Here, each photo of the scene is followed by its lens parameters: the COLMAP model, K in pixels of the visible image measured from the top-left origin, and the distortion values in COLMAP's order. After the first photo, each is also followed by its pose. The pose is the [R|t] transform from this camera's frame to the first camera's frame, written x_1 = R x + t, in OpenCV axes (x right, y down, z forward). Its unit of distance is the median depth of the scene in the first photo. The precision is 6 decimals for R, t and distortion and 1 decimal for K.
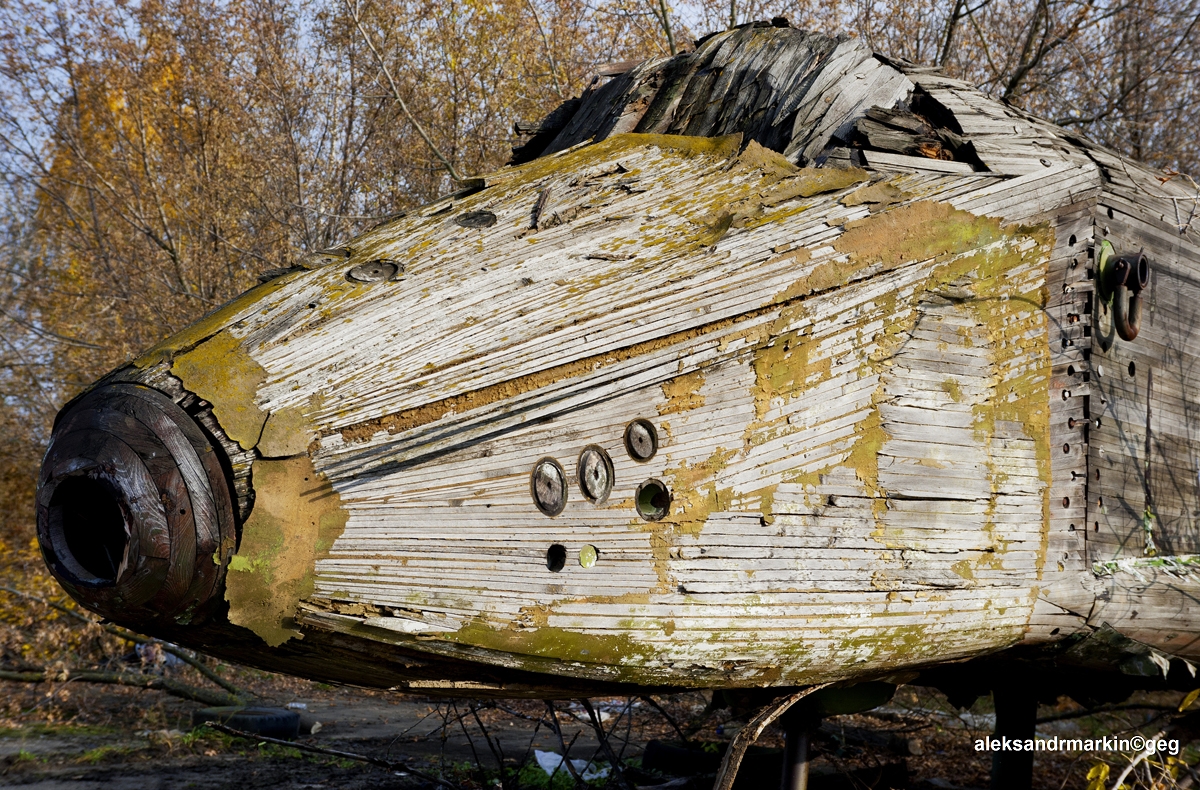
lens RADIAL K [[1872.1, 0, 600.0], [0, 1872.1, 395.0], [0, 0, 1]] dist [0.127211, 0.134113]
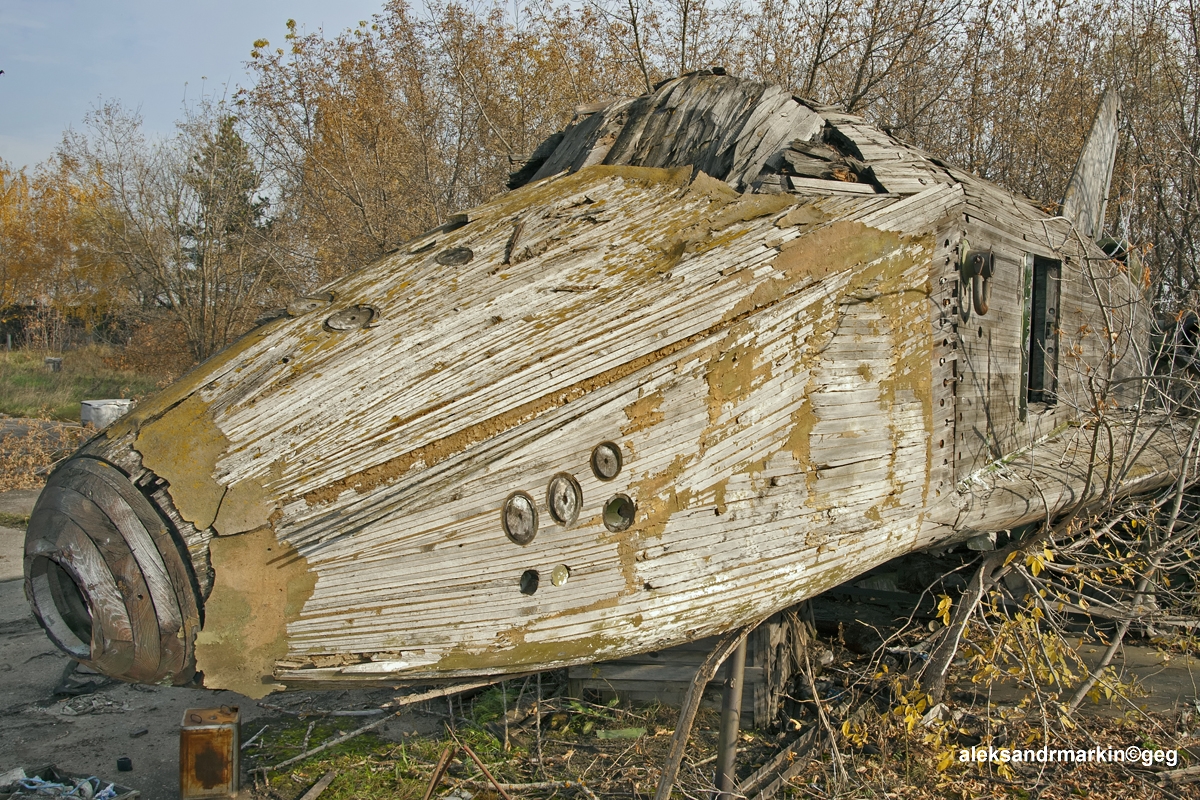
lens RADIAL K [[1017.9, 0, 691.5], [0, 1017.9, 374.2], [0, 0, 1]] dist [-0.170492, 0.128637]
pose [[0.997077, -0.028019, 0.071075, 0.028842], [0.020495, 0.994318, 0.104456, -0.082495], [-0.073598, -0.102694, 0.991987, 0.386787]]
